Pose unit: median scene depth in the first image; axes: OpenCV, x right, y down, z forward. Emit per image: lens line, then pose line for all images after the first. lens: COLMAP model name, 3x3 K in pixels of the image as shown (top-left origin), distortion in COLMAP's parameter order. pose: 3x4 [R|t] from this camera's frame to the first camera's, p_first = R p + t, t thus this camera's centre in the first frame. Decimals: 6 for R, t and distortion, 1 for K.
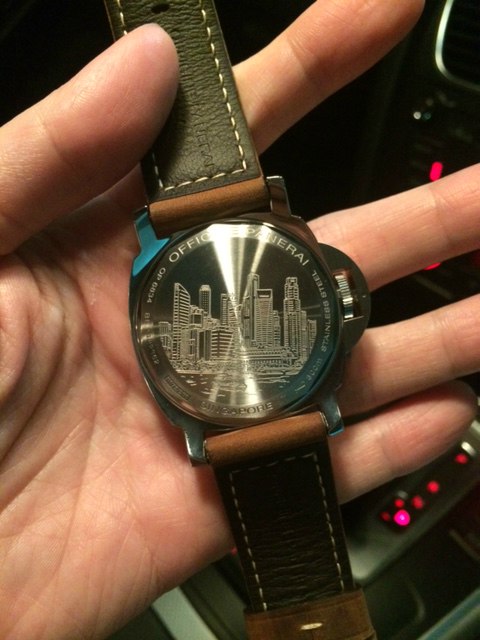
lens RADIAL K [[553.3, 0, 238.0], [0, 553.3, 319.3], [0, 0, 1]] dist [-0.002549, -0.012243]
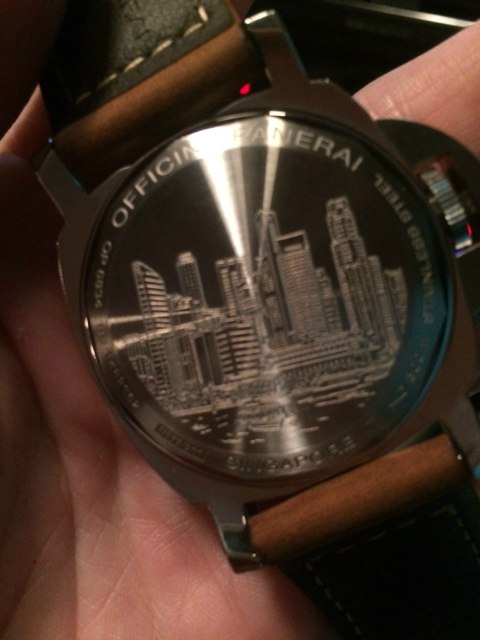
lens RADIAL K [[553.3, 0, 244.0], [0, 553.3, 321.2], [0, 0, 1]] dist [-0.002549, -0.012243]
pose [[0.958598, -0.216759, -0.184679, 0.084945], [0.234004, 0.969174, 0.077101, -0.024921], [0.162274, -0.117125, 0.979770, 0.461736]]
